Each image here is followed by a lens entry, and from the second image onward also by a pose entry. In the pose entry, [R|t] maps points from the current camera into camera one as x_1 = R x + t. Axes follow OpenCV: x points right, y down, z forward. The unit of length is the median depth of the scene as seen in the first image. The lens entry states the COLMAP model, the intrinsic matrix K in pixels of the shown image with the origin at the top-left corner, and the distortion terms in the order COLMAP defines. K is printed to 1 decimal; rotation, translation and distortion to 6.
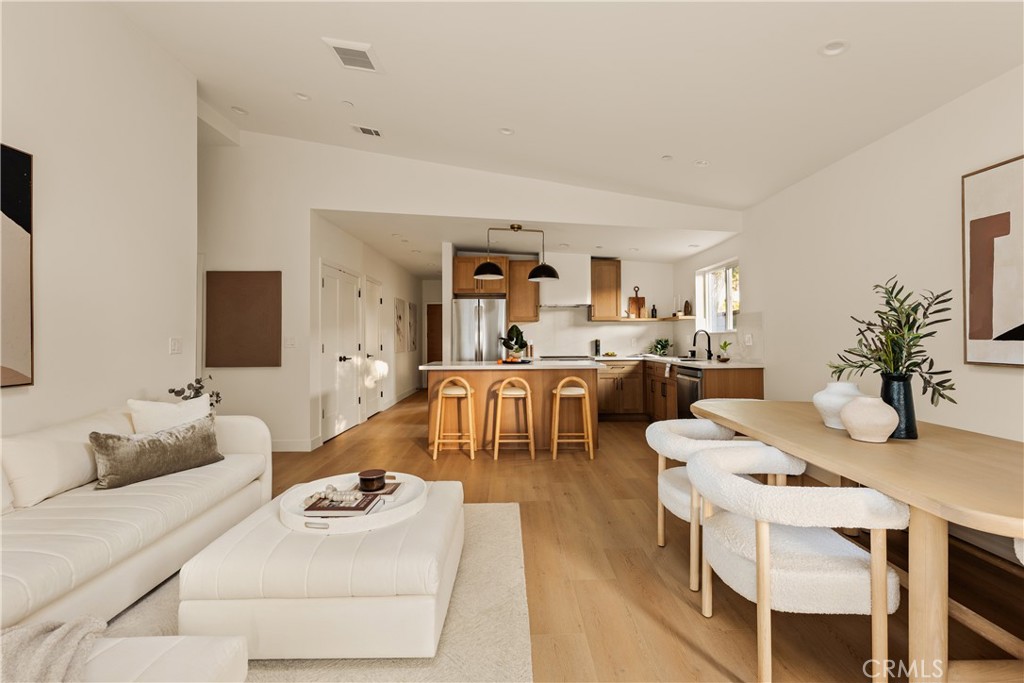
lens RADIAL K [[459.3, 0, 511.2], [0, 459.3, 332.7], [0, 0, 1]] dist [-0.001972, -0.000644]
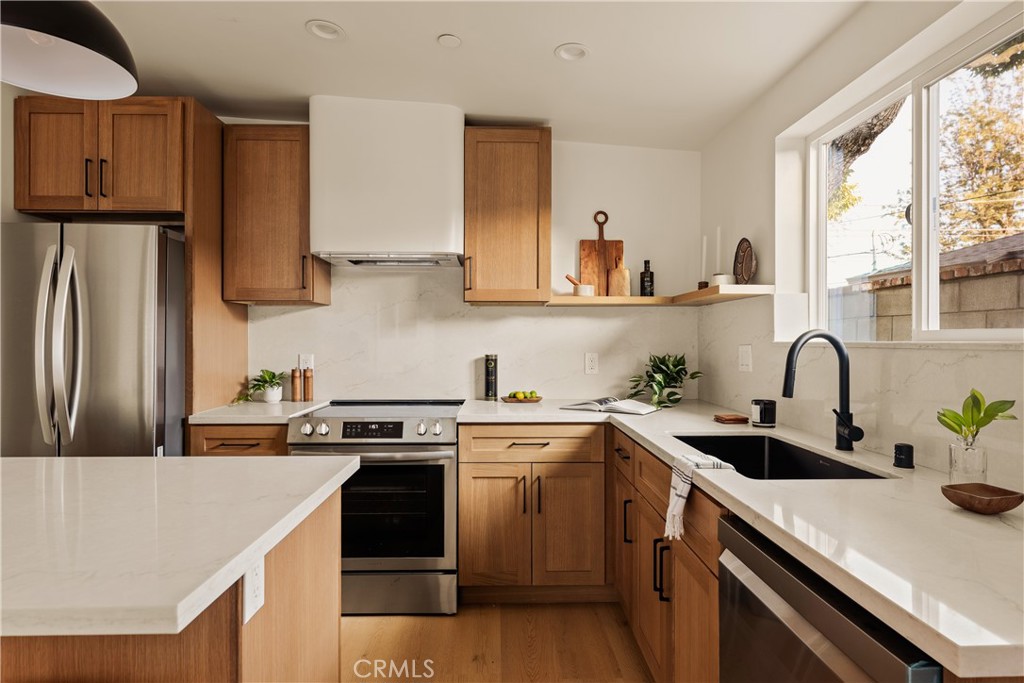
lens RADIAL K [[564.4, 0, 514.7], [0, 564.4, 344.5], [0, 0, 1]] dist [0.003010, -0.000226]
pose [[0.999471, 0.005795, 0.032007, 0.198926], [-0.006533, 0.999714, 0.022999, -0.003953], [-0.031865, -0.023196, 0.999223, 0.575329]]
